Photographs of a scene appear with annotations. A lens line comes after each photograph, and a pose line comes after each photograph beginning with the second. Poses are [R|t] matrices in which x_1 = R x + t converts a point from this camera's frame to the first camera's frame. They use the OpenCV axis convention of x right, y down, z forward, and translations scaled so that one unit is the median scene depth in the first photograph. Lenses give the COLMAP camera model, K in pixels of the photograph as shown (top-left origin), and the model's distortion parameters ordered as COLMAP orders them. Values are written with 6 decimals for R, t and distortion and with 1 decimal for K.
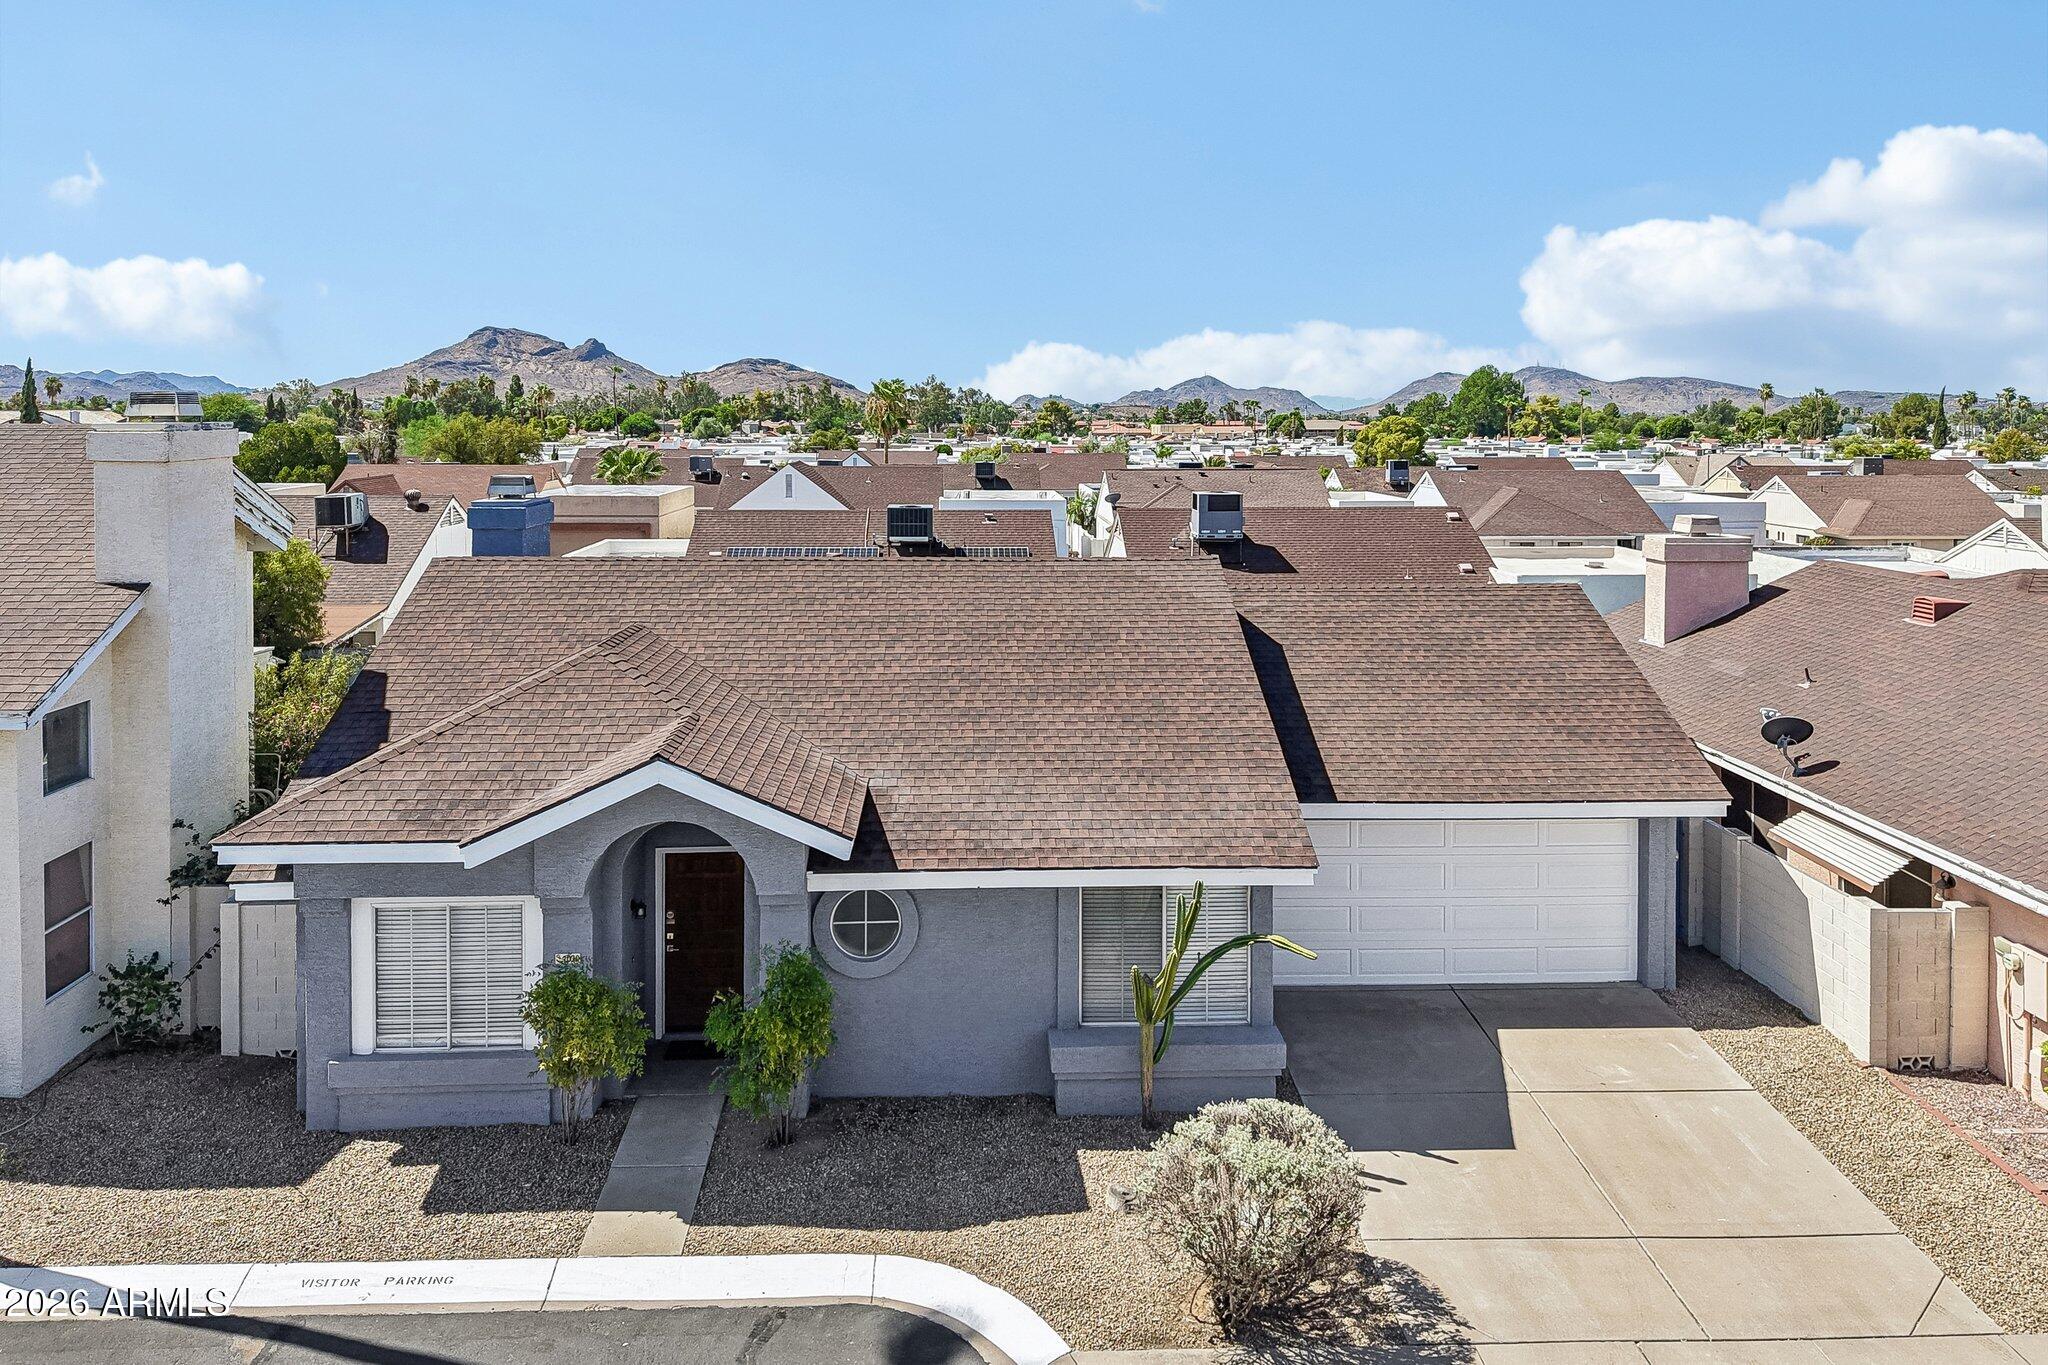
lens RADIAL K [[1482.1, 0, 1027.6], [0, 1482.1, 428.6], [0, 0, 1]] dist [0.018474, -0.010009]
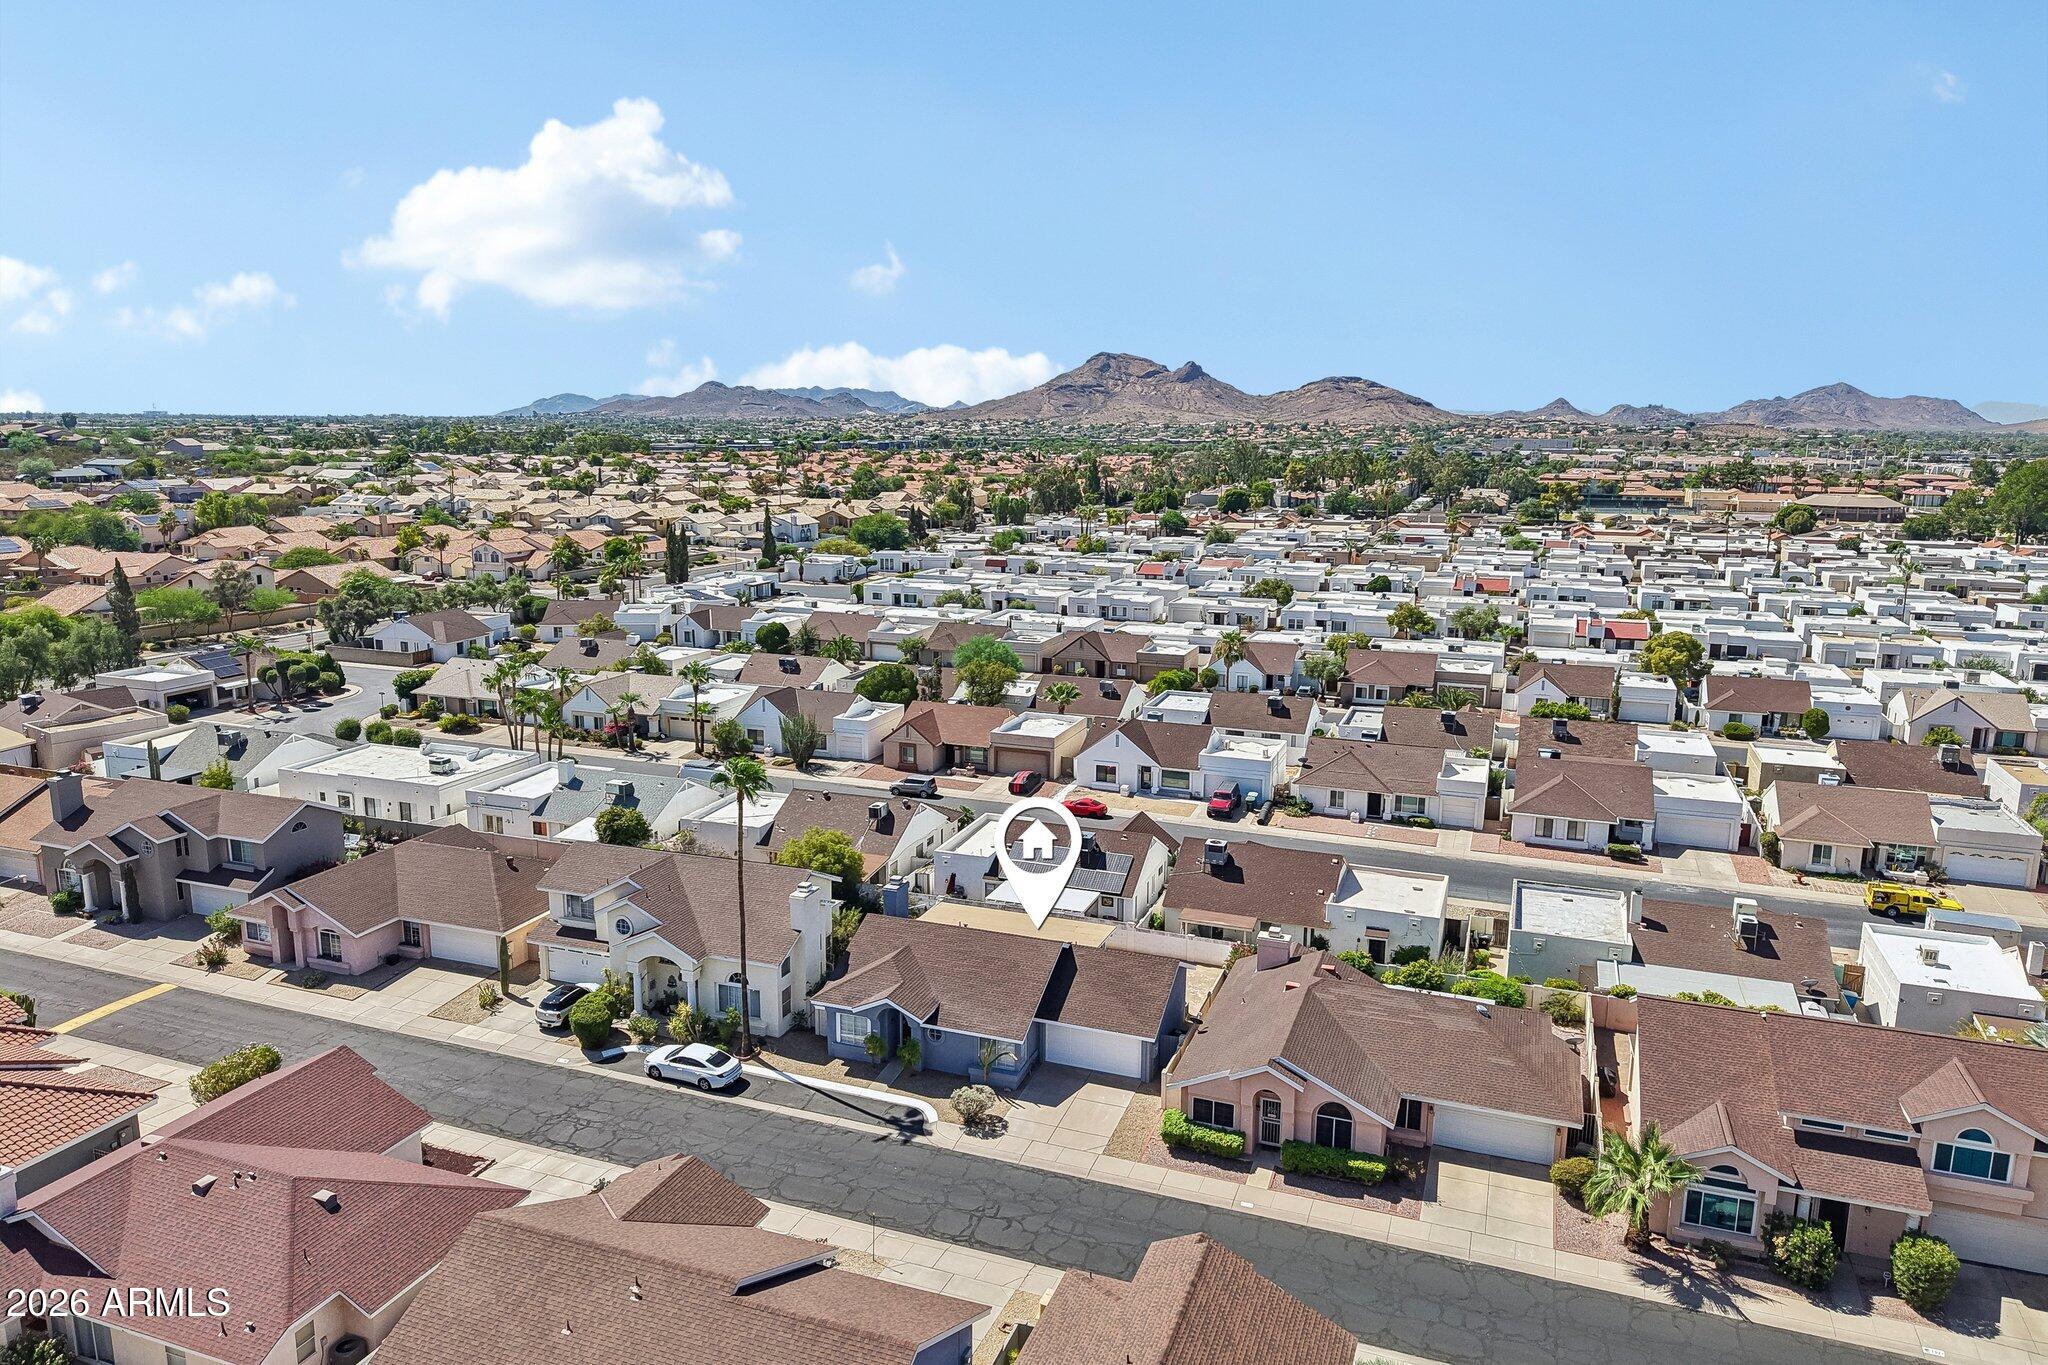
lens RADIAL K [[1375.3, 0, 1016.5], [0, 1375.3, 680.0], [0, 0, 1]] dist [0.063525, -0.077931]
pose [[0.915716, 0.076236, -0.394528, 1.779356], [-0.004990, 0.983919, 0.178543, -1.552784], [0.401795, -0.161526, 0.901371, -2.641722]]
